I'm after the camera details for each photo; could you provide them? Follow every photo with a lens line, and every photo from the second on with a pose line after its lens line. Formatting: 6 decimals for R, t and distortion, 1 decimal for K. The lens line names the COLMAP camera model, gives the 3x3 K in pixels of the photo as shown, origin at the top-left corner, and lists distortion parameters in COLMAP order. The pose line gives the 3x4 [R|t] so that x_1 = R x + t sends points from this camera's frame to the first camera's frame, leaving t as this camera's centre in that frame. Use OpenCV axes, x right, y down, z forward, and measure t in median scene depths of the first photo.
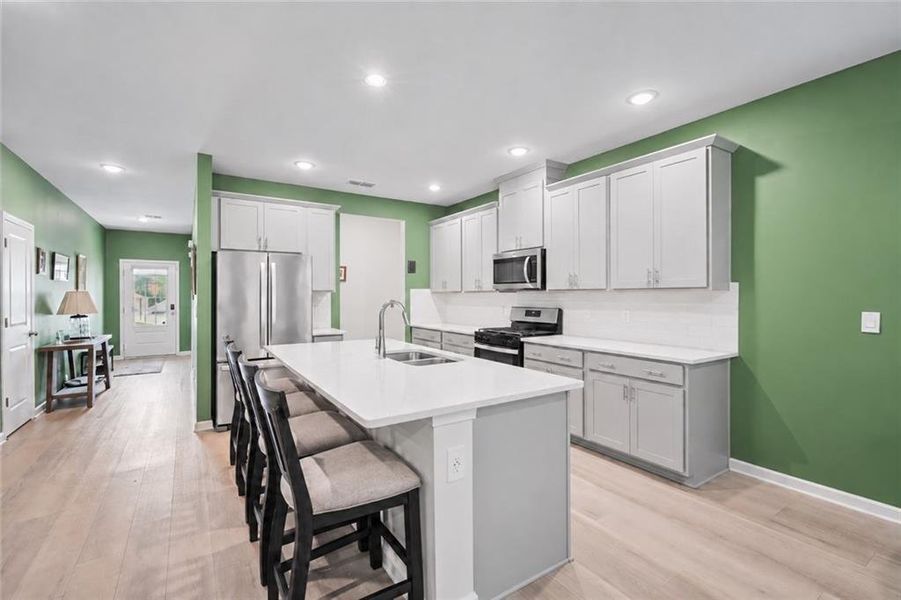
lens RADIAL K [[403.9, 0, 450.0], [0, 403.9, 298.0], [0, 0, 1]] dist [-0.001592, 0.000544]
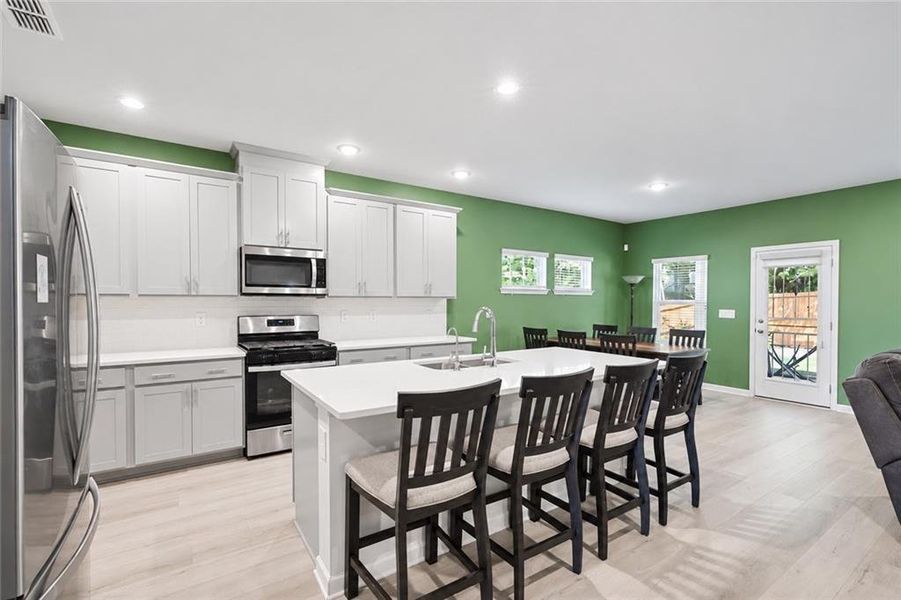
lens RADIAL K [[403.9, 0, 456.7], [0, 403.9, 306.3], [0, 0, 1]] dist [-0.001592, 0.000544]
pose [[-0.014825, -0.010097, 0.999839, -0.706097], [0.007397, 0.999921, 0.010207, -0.002561], [-0.999863, 0.007548, -0.014750, 0.683035]]
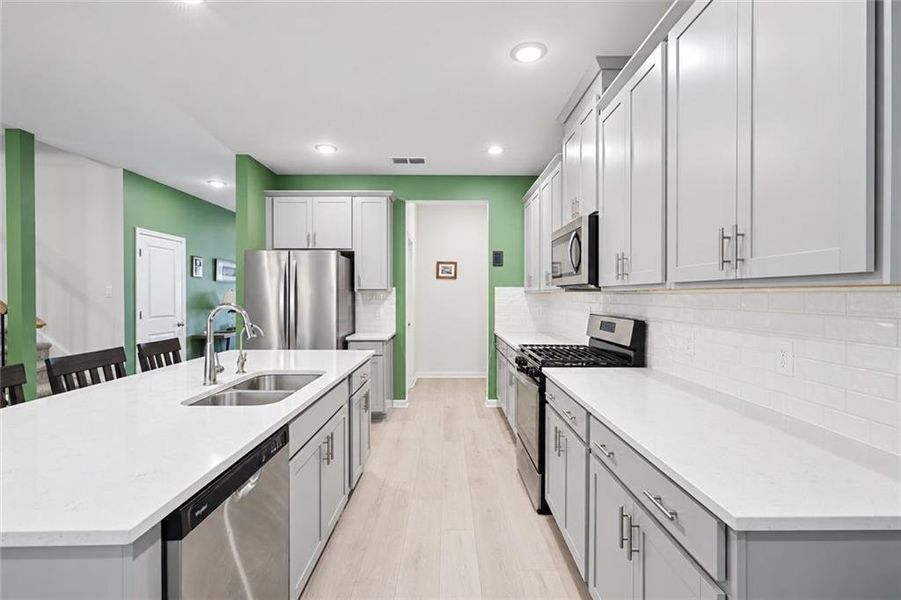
lens RADIAL K [[403.9, 0, 452.5], [0, 403.9, 301.6], [0, 0, 1]] dist [-0.001592, 0.000544]
pose [[0.844219, 0.012951, -0.535842, 0.353956], [-0.006547, 0.999883, 0.013851, -0.005518], [0.535958, -0.008186, 0.844205, 0.395824]]
